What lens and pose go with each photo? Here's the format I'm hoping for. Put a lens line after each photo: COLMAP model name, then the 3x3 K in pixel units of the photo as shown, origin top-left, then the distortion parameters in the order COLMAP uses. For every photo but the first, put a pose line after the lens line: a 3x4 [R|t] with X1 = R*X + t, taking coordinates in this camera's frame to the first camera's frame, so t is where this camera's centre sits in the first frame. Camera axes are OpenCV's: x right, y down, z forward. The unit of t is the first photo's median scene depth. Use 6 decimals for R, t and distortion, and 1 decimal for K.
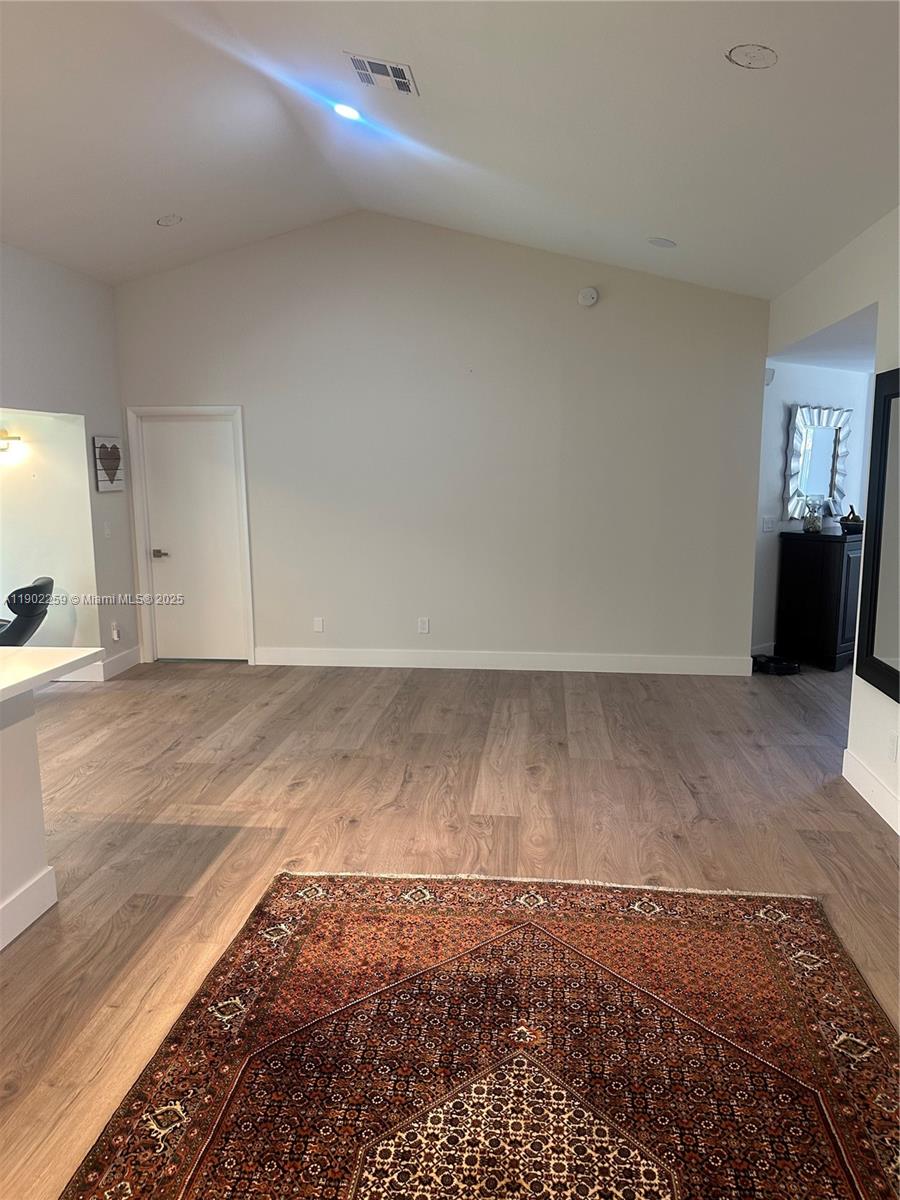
lens RADIAL K [[861.3, 0, 450.0], [0, 861.3, 600.0], [0, 0, 1]] dist [0.002162, -0.015840]
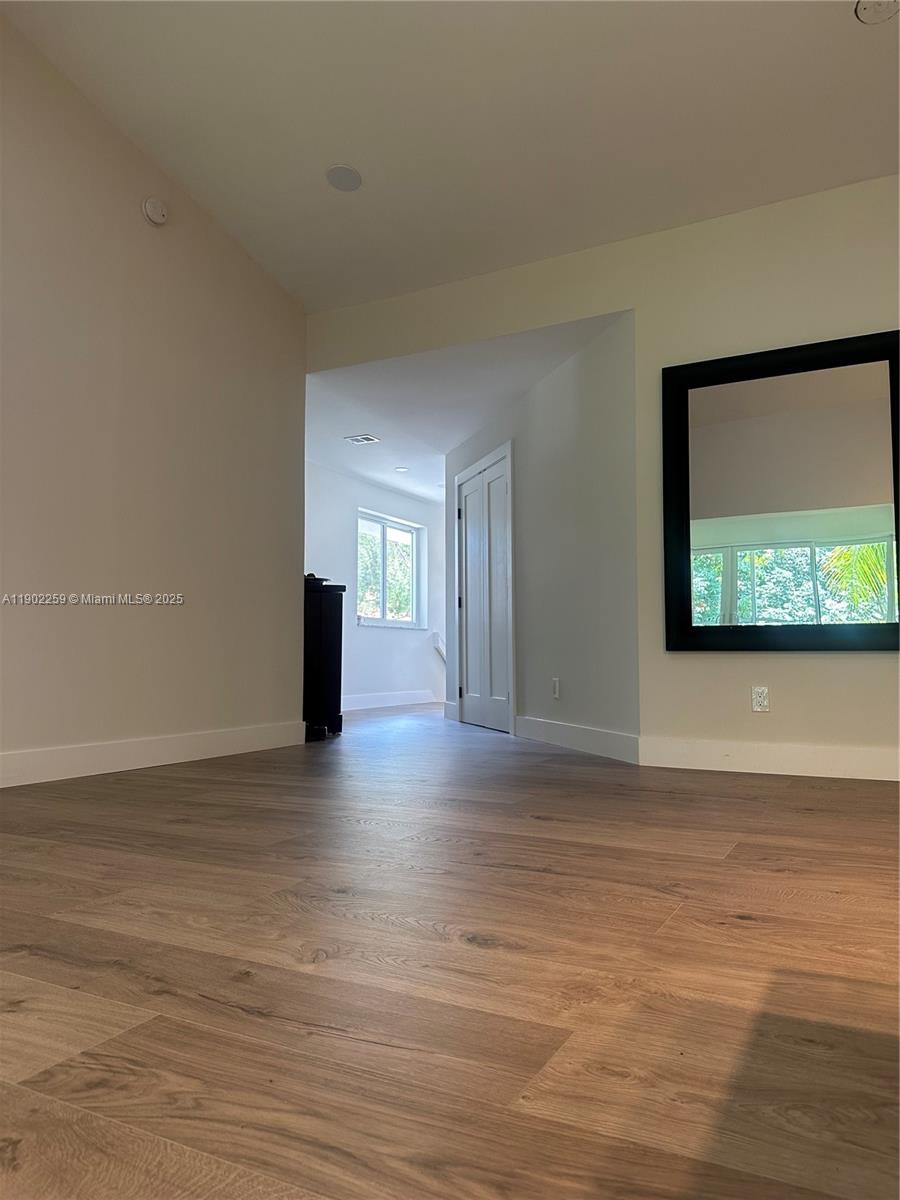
lens RADIAL K [[861.3, 0, 450.0], [0, 861.3, 600.0], [0, 0, 1]] dist [0.002162, -0.015840]
pose [[0.370183, 0.069243, 0.926375, -0.562443], [0.145618, 0.980565, -0.131483, 0.121663], [-0.917475, 0.183569, 0.352905, 0.889948]]
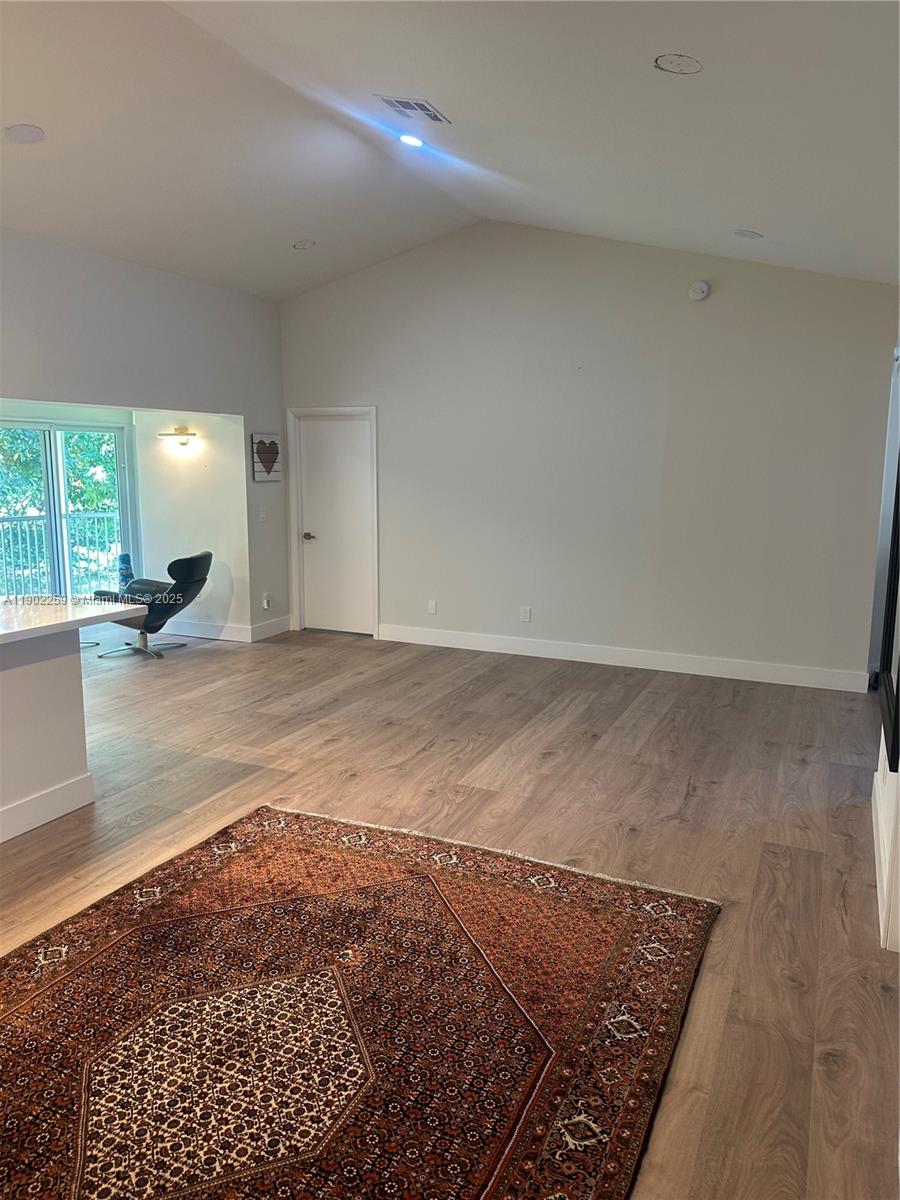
lens RADIAL K [[840.0, 0, 447.7], [0, 840.0, 616.4], [0, 0, 1]] dist [0.026081, -0.064555]
pose [[0.951388, 0.073252, -0.299159, 0.306001], [-0.064535, 0.997156, 0.038928, -0.005479], [0.301159, -0.017730, 0.953409, -0.025173]]
